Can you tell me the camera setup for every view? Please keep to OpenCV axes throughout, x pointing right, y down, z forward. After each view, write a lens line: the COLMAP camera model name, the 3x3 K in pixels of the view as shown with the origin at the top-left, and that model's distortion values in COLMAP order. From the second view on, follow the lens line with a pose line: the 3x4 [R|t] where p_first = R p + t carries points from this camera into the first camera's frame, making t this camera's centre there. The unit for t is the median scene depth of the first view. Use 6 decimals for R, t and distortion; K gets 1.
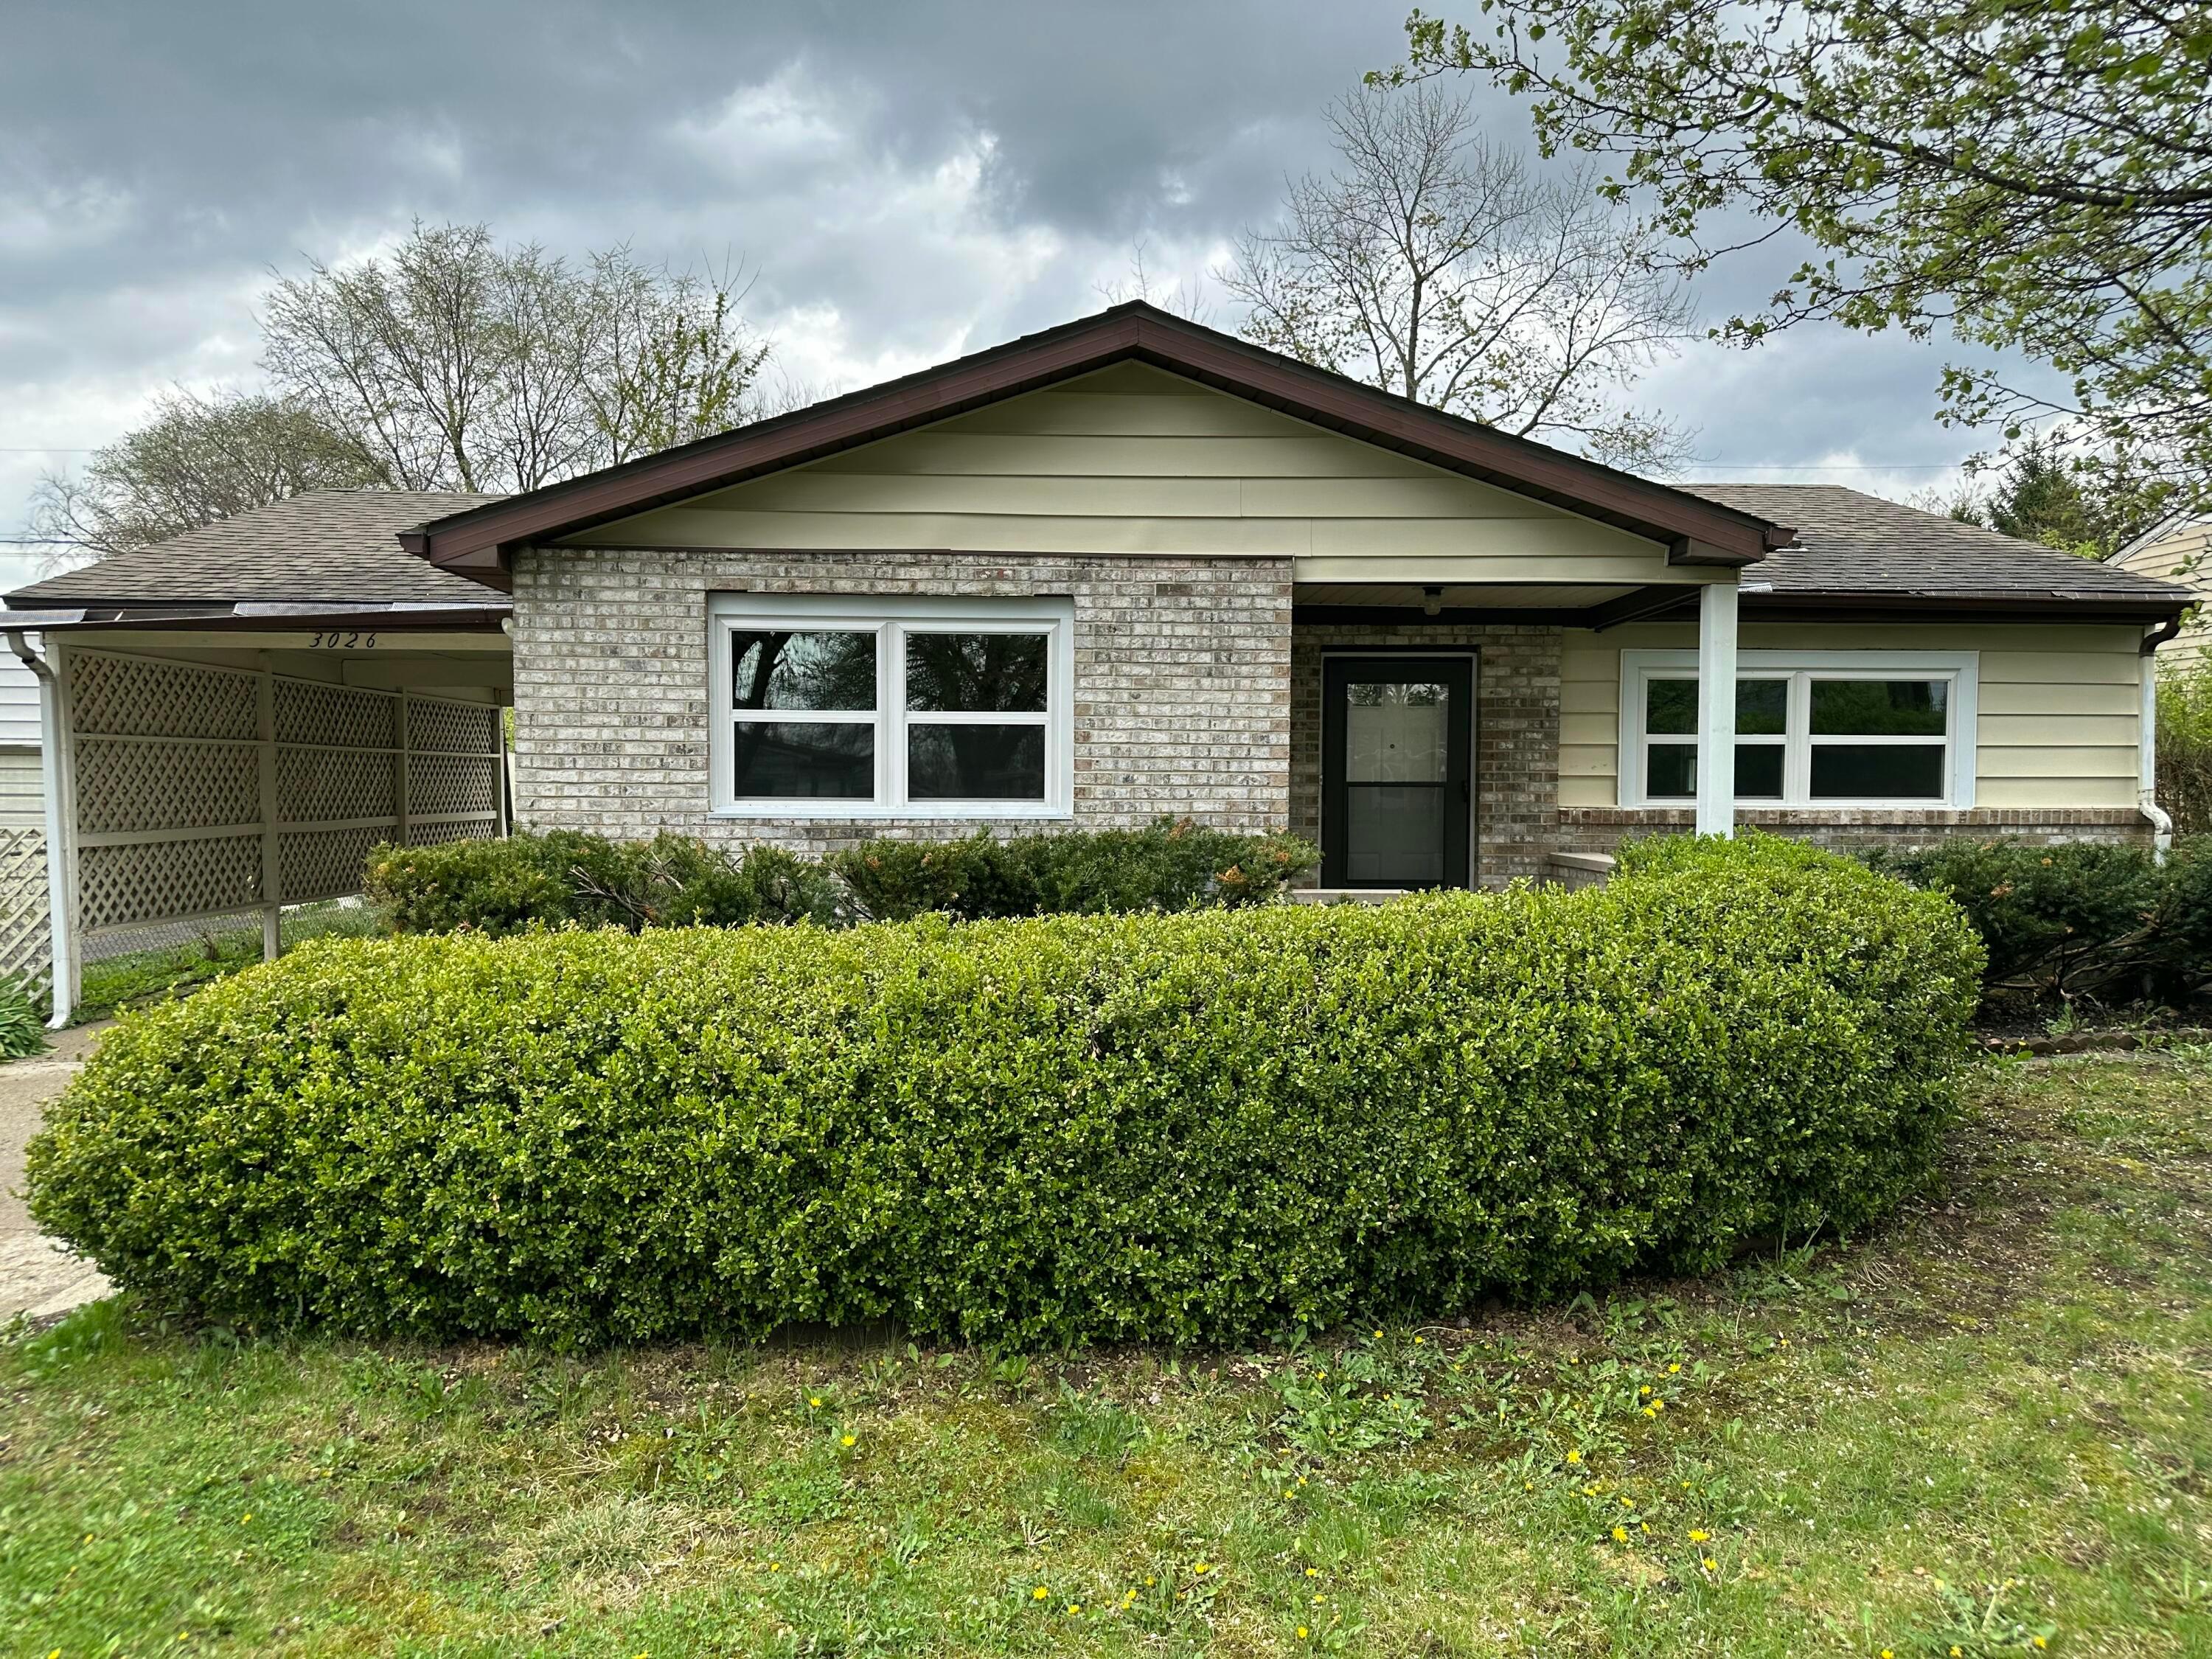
lens RADIAL K [[1542.2, 0, 1105.9], [0, 1542.2, 858.0], [0, 0, 1]] dist [0.144393, -0.171191]
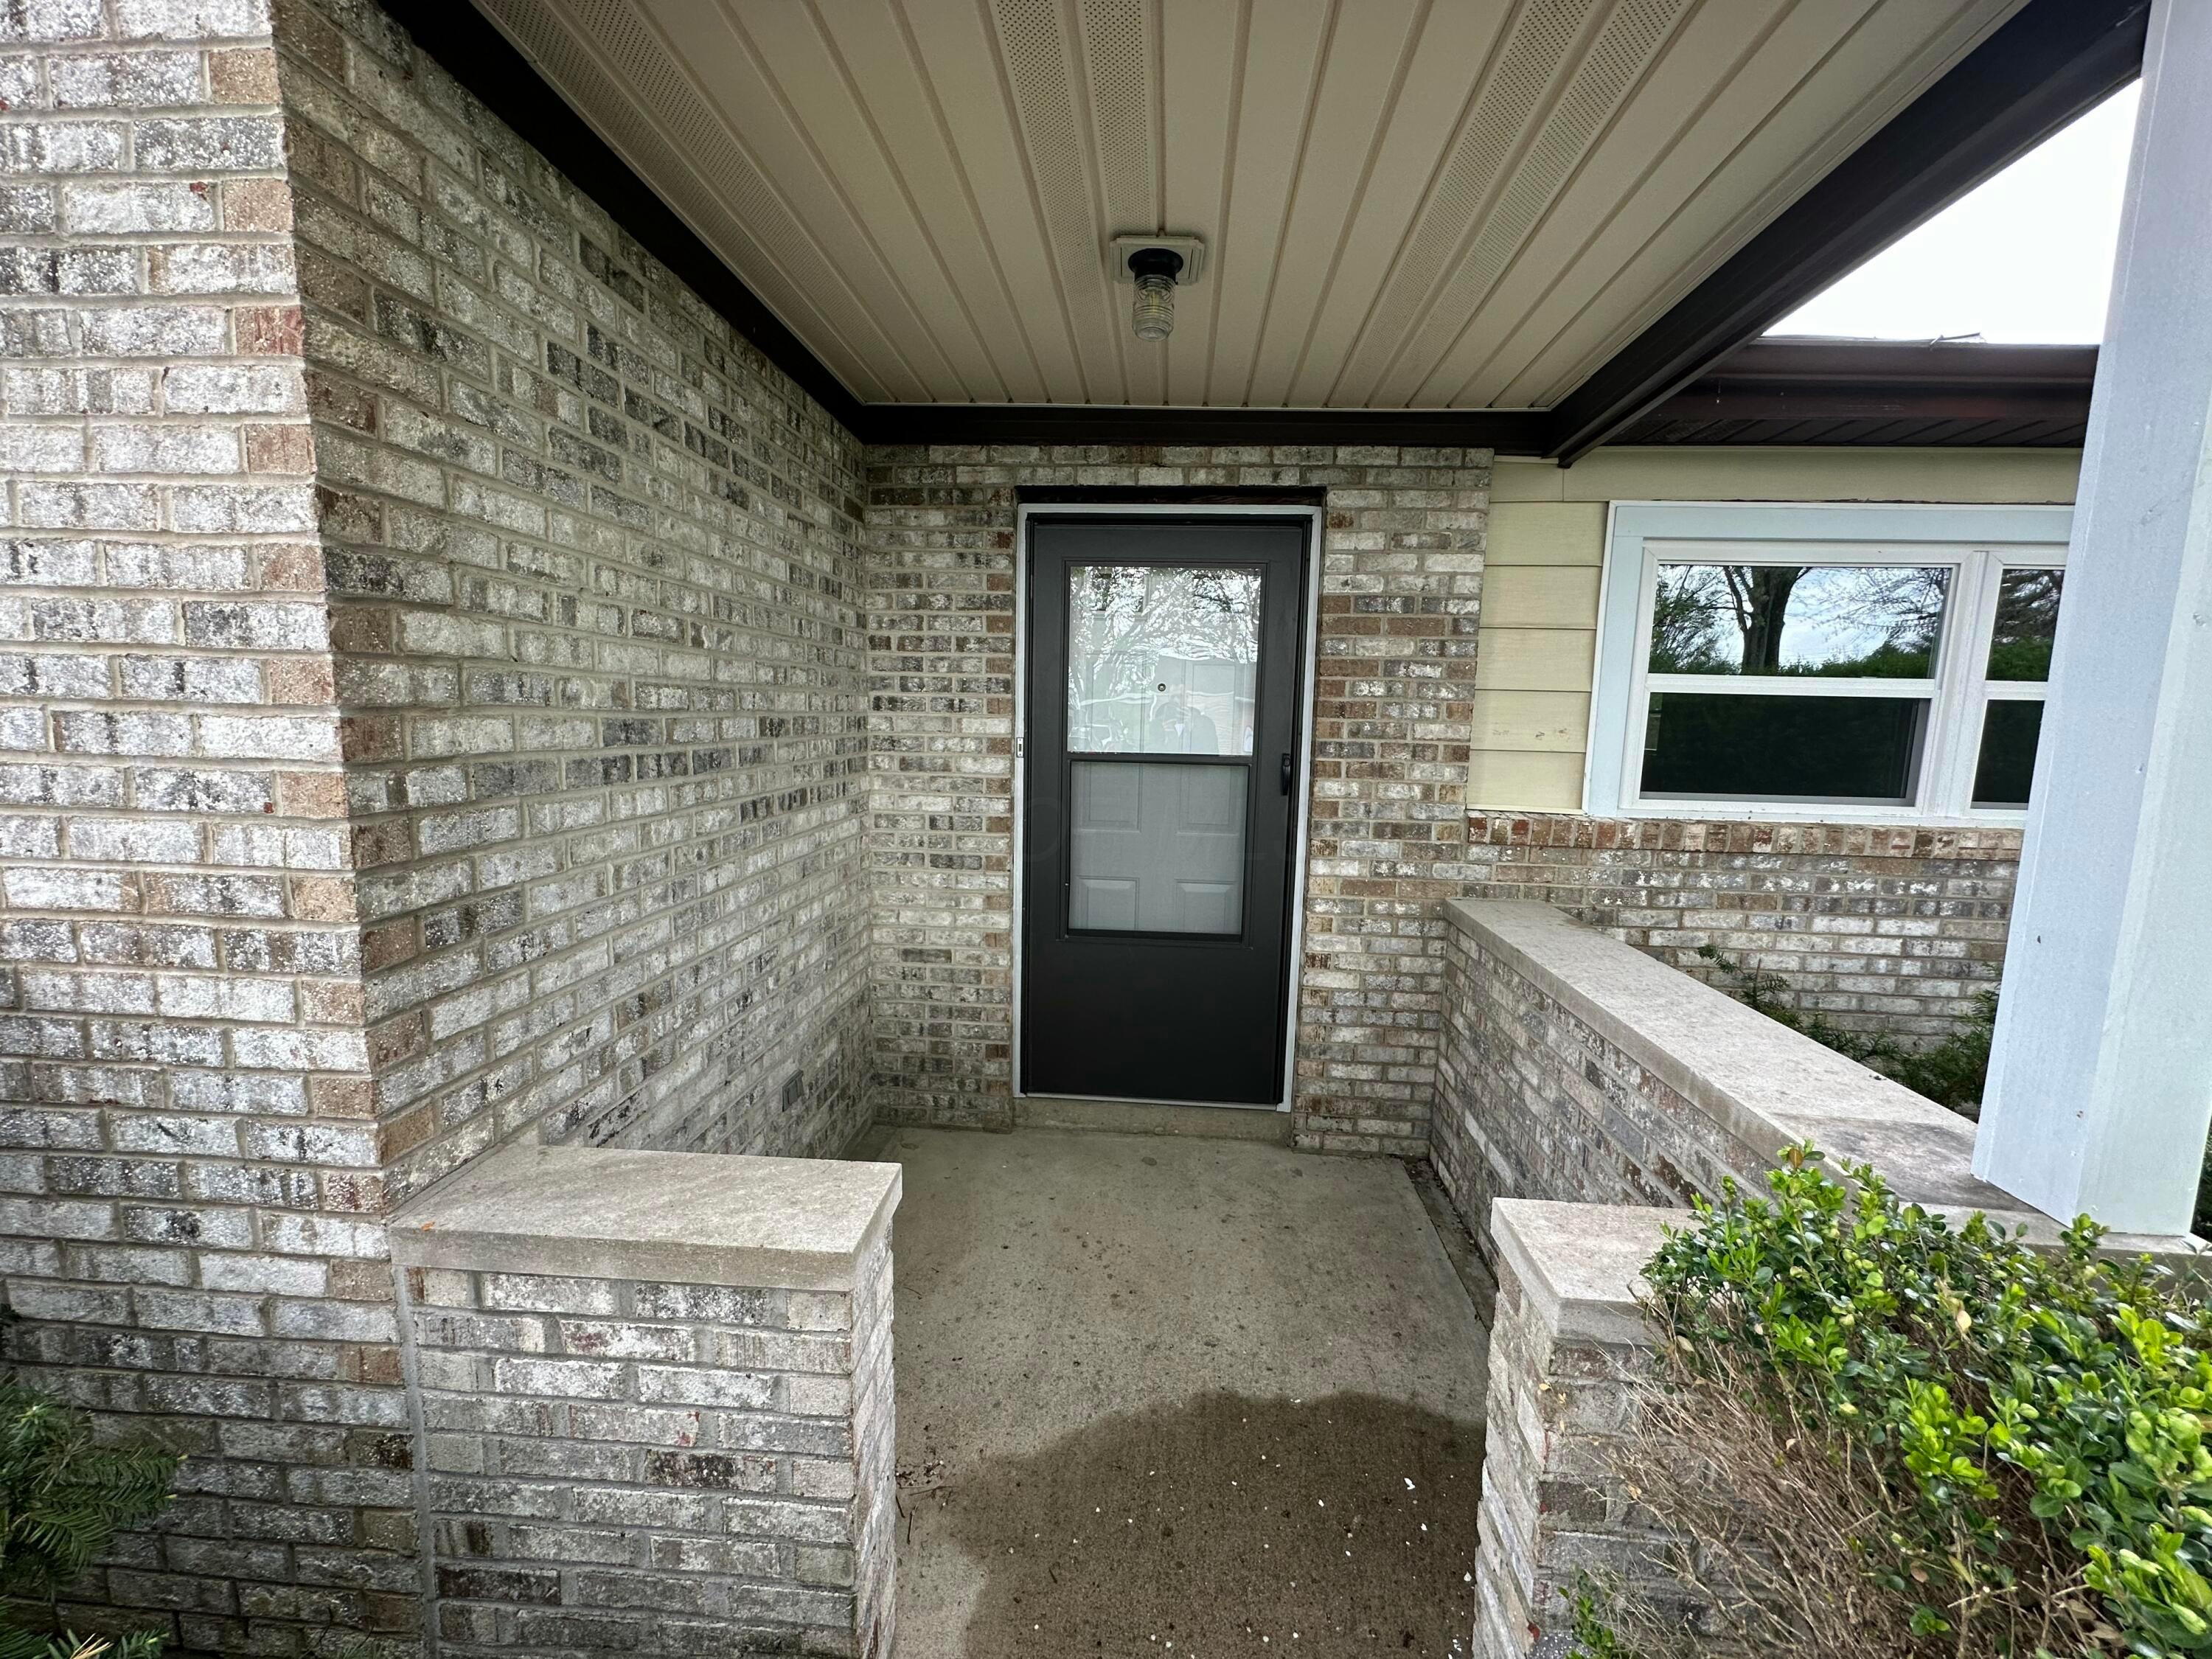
lens RADIAL K [[882.5, 0, 1106.0], [0, 882.5, 829.5], [0, 0, 1]] dist [0.000839, -0.000110]
pose [[0.993333, 0.032707, -0.110540, 0.246449], [-0.023782, 0.996421, 0.081113, -0.057279], [0.112797, -0.077944, 0.990556, 0.841853]]
